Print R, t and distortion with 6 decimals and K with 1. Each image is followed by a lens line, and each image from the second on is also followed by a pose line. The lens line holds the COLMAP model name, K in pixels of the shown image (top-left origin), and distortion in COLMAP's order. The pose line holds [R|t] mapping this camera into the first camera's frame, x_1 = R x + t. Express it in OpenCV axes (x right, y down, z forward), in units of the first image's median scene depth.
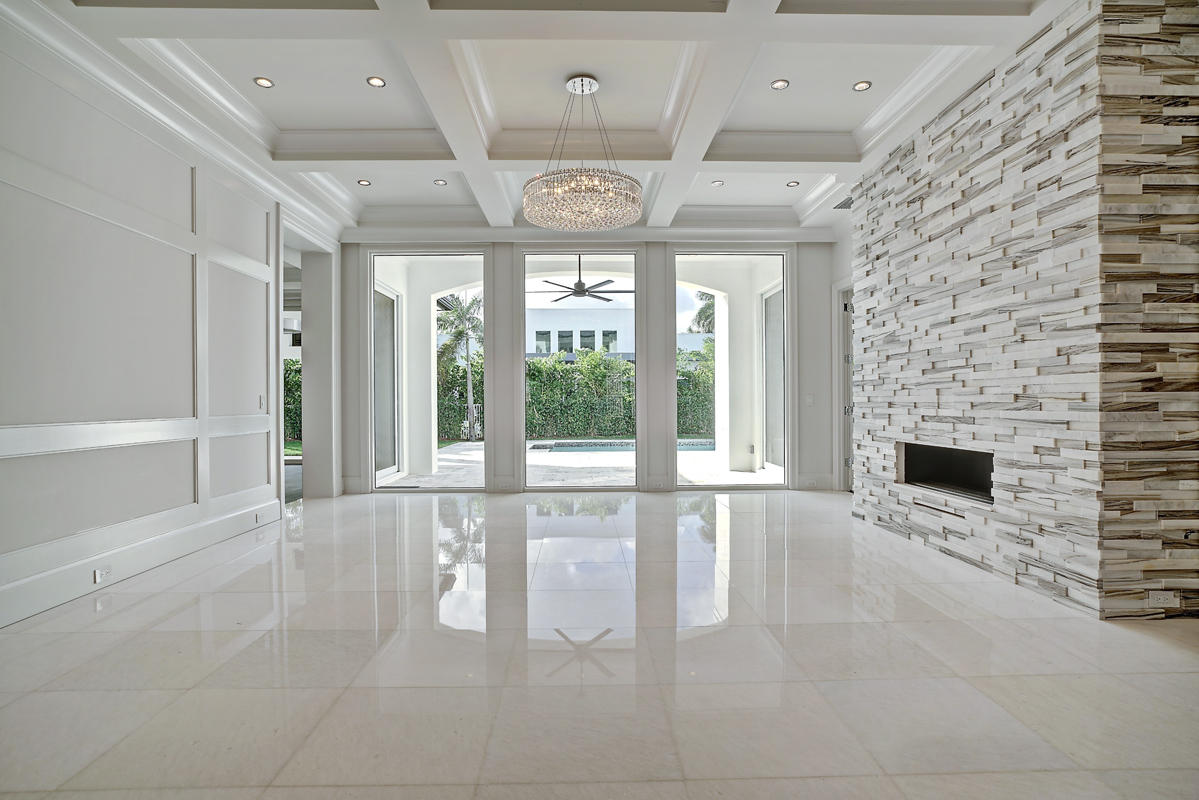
lens RADIAL K [[613.4, 0, 599.5], [0, 613.4, 400.0], [0, 0, 1]] dist [-0.022194, 0.019037]
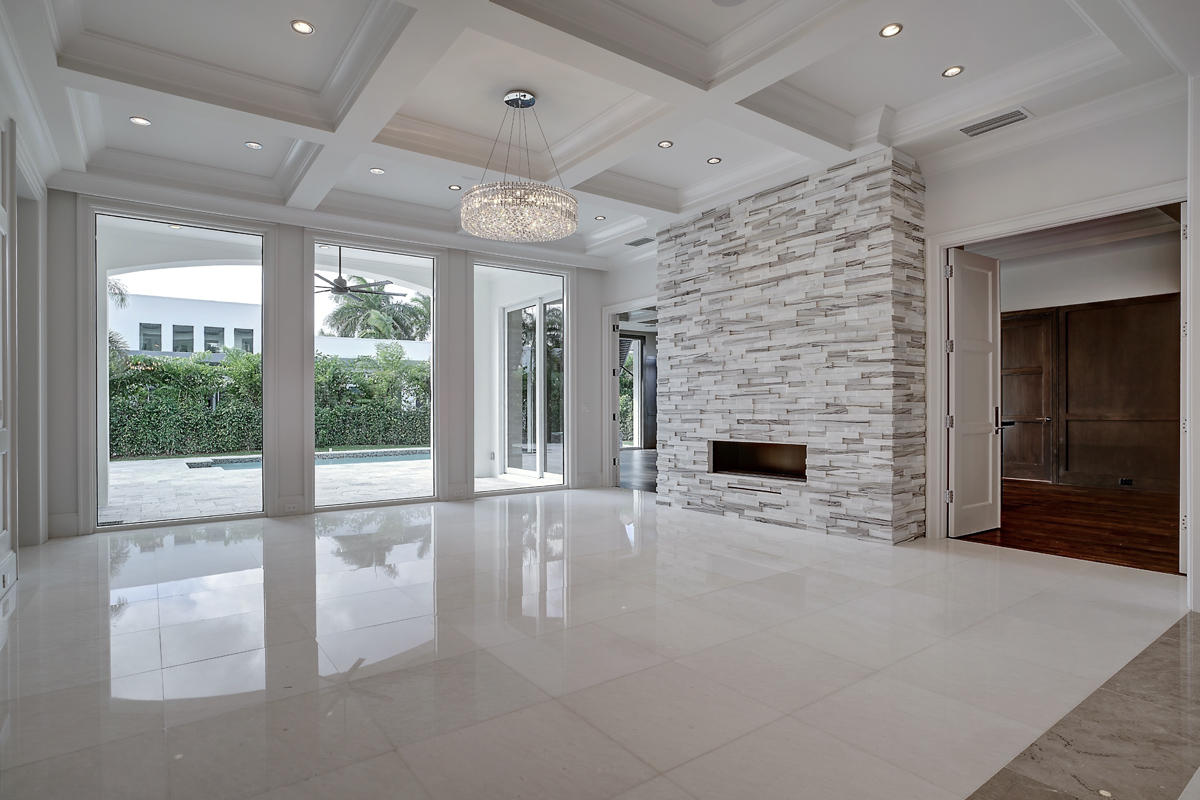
lens RADIAL K [[622.3, 0, 599.7], [0, 622.3, 406.0], [0, 0, 1]] dist [-0.023790, 0.000666]
pose [[0.823126, 0.002756, 0.567852, -0.555138], [0.000003, 0.999988, -0.004859, 0.003783], [-0.567858, 0.004001, 0.823117, 0.083413]]
